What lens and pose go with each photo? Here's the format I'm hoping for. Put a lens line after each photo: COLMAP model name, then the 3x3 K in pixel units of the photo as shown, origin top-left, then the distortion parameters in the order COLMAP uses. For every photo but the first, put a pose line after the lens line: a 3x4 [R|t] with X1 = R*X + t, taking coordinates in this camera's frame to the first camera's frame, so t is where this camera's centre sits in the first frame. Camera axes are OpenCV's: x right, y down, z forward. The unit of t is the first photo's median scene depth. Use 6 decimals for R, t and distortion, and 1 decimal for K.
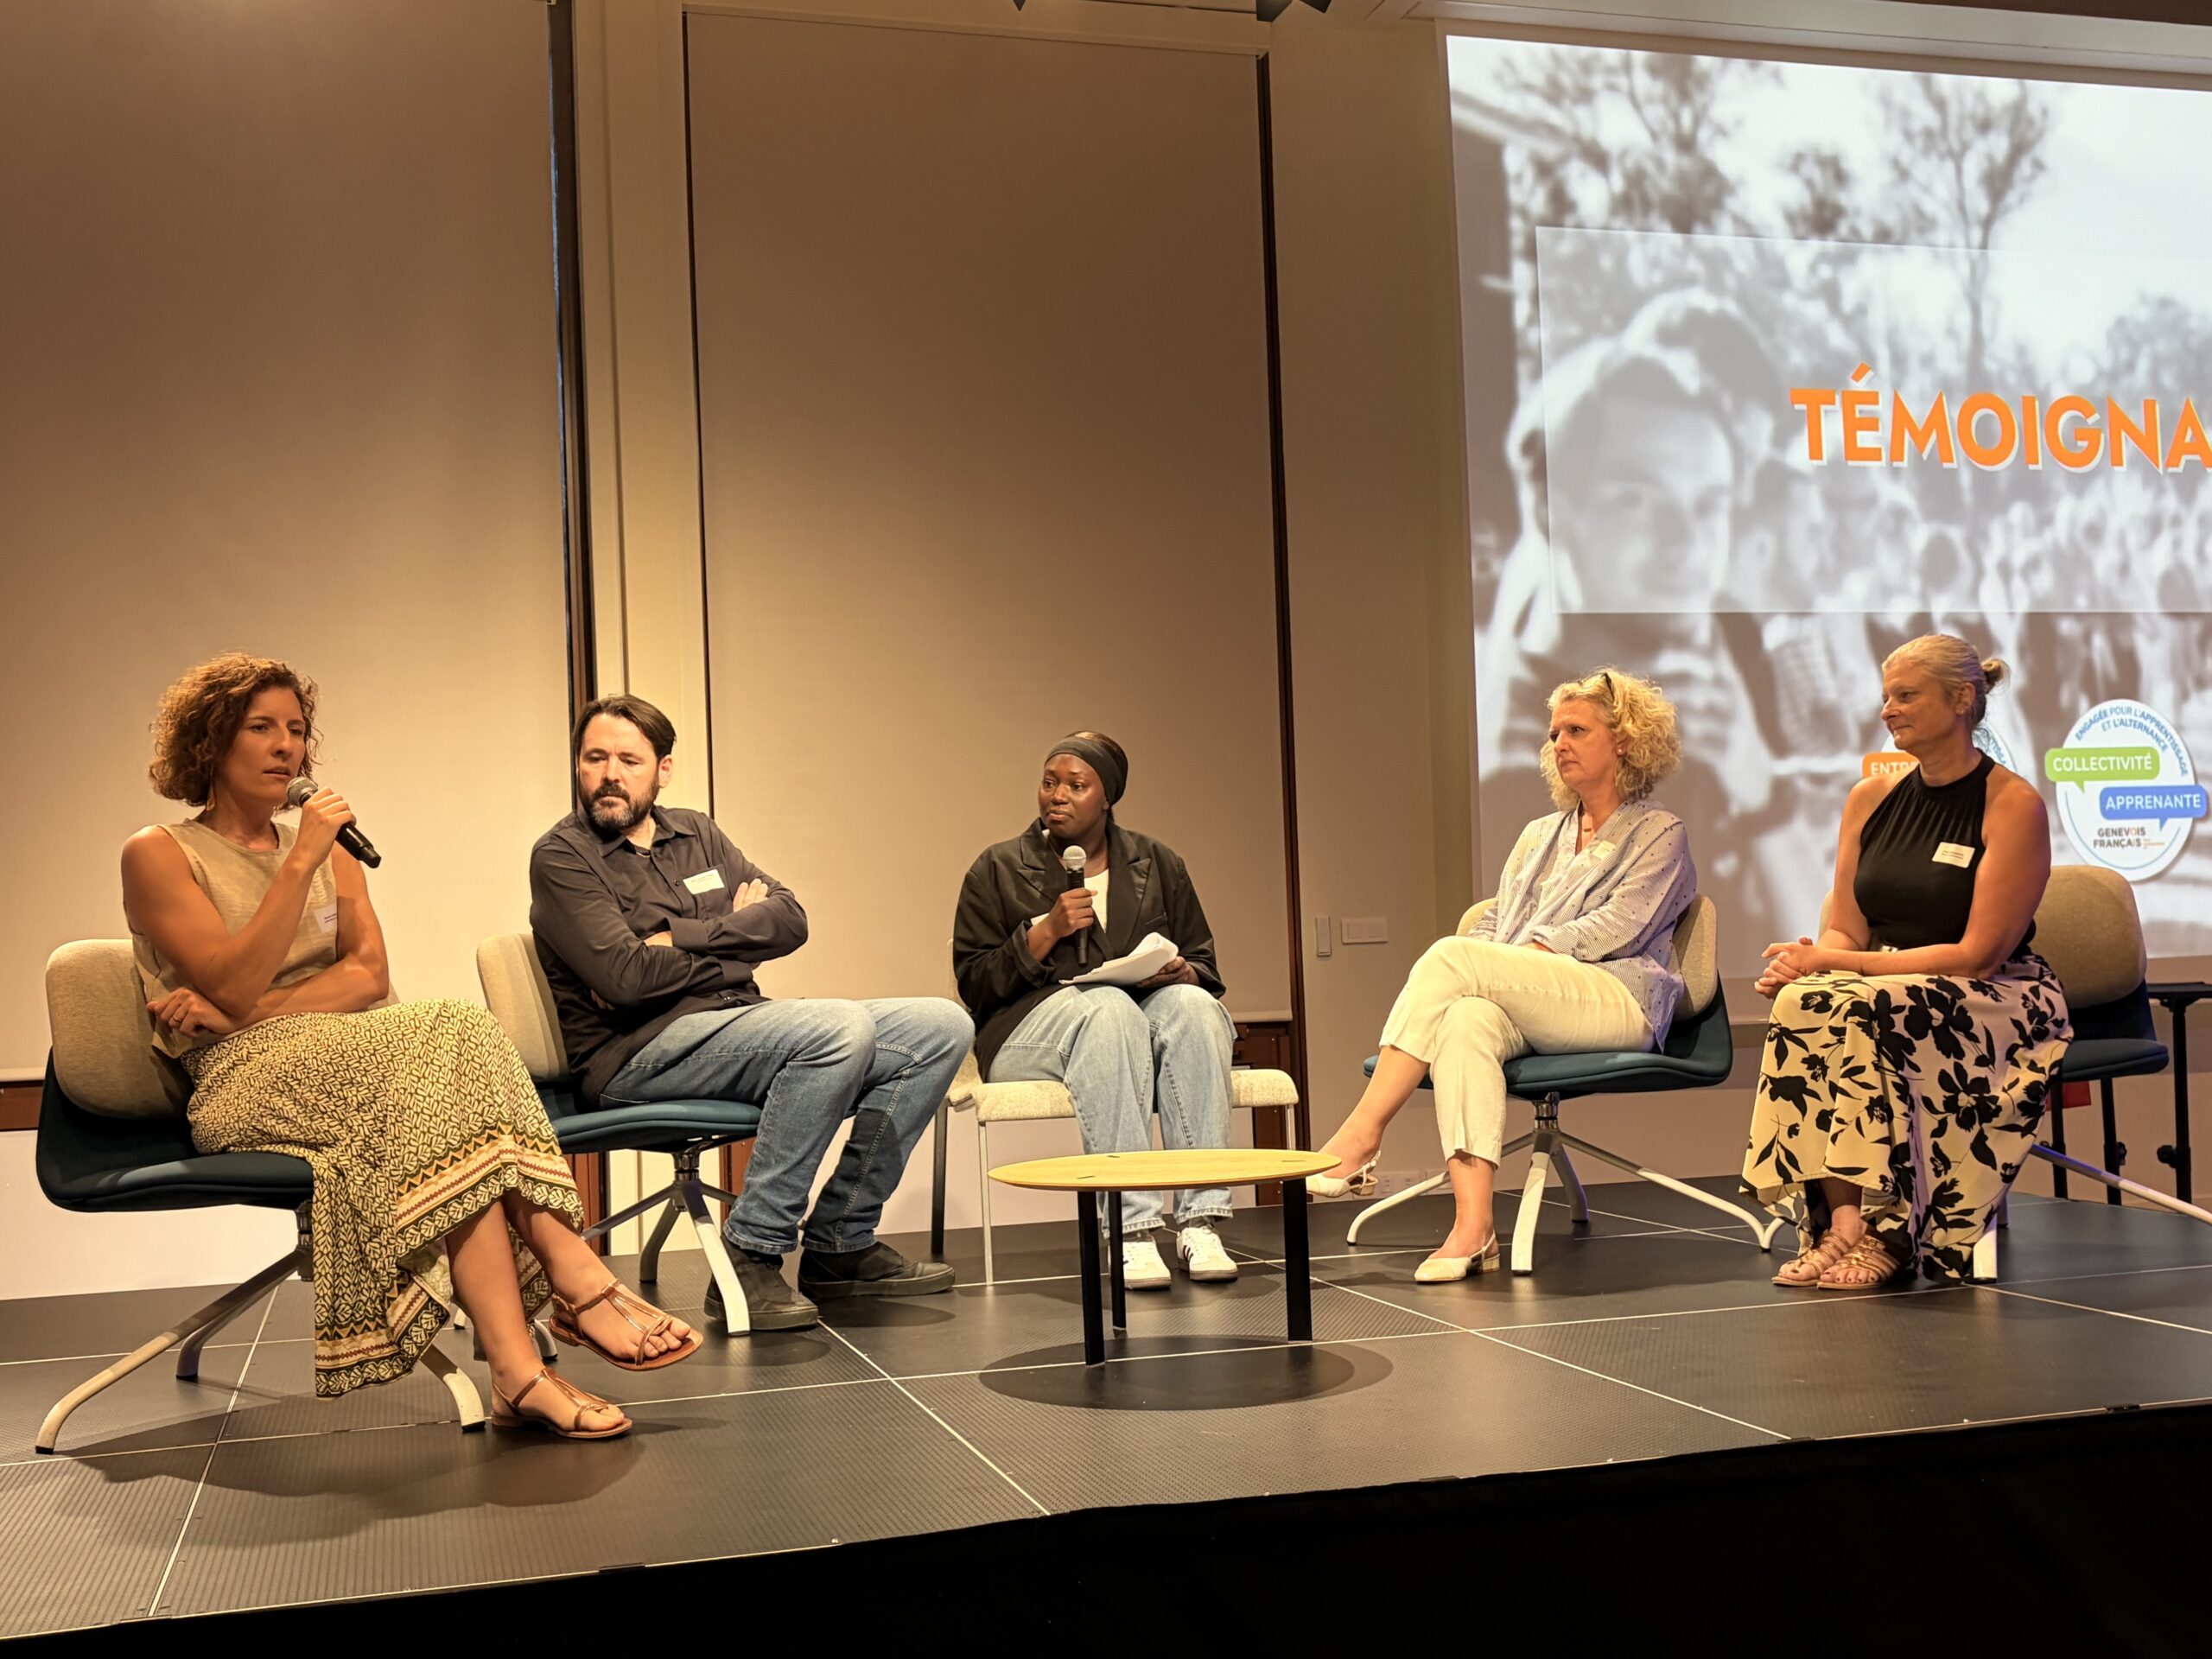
lens RADIAL K [[2425.8, 0, 1054.2], [0, 2425.8, 823.2], [0, 0, 1]] dist [0.008039, 0.000000]
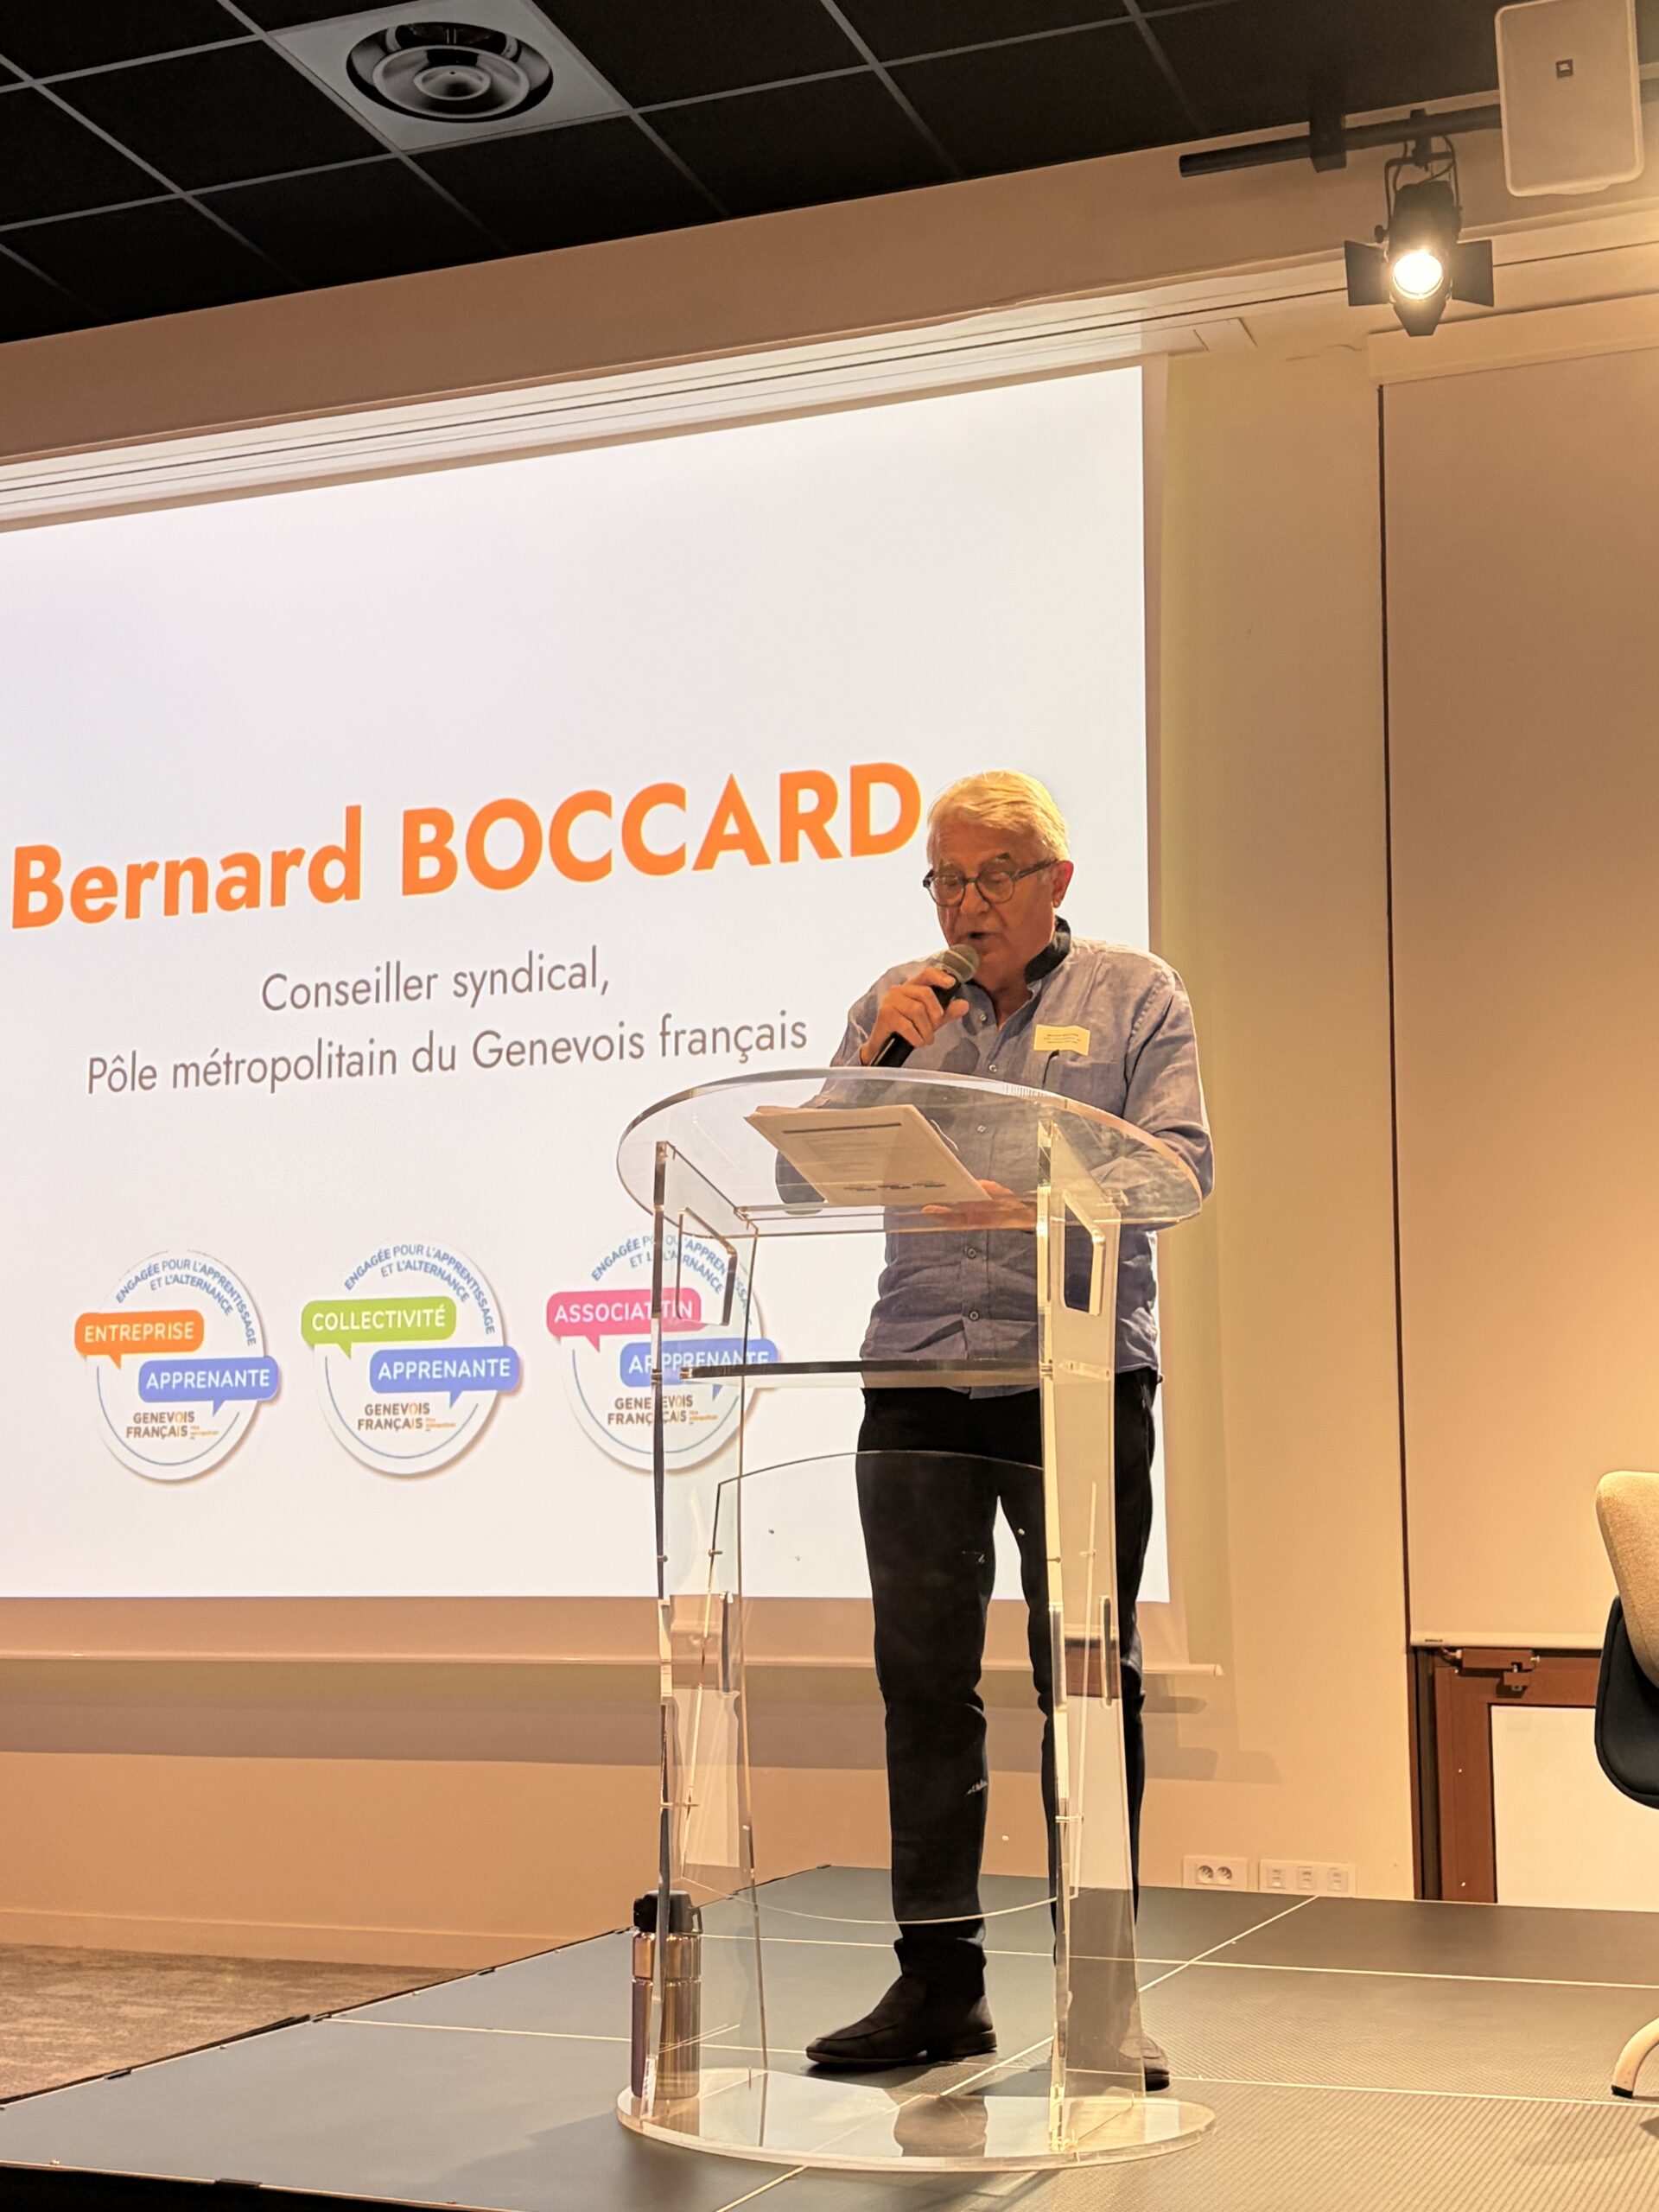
lens RADIAL K [[2932.9, 0, 745.5], [0, 2932.9, 1130.2], [0, 0, 1]] dist [0.076003, 0.000000]
pose [[0.807326, -0.048851, -0.588080, 1.034841], [0.003830, 0.996980, -0.077561, -0.011264], [0.590093, 0.060365, 0.805075, 0.302844]]
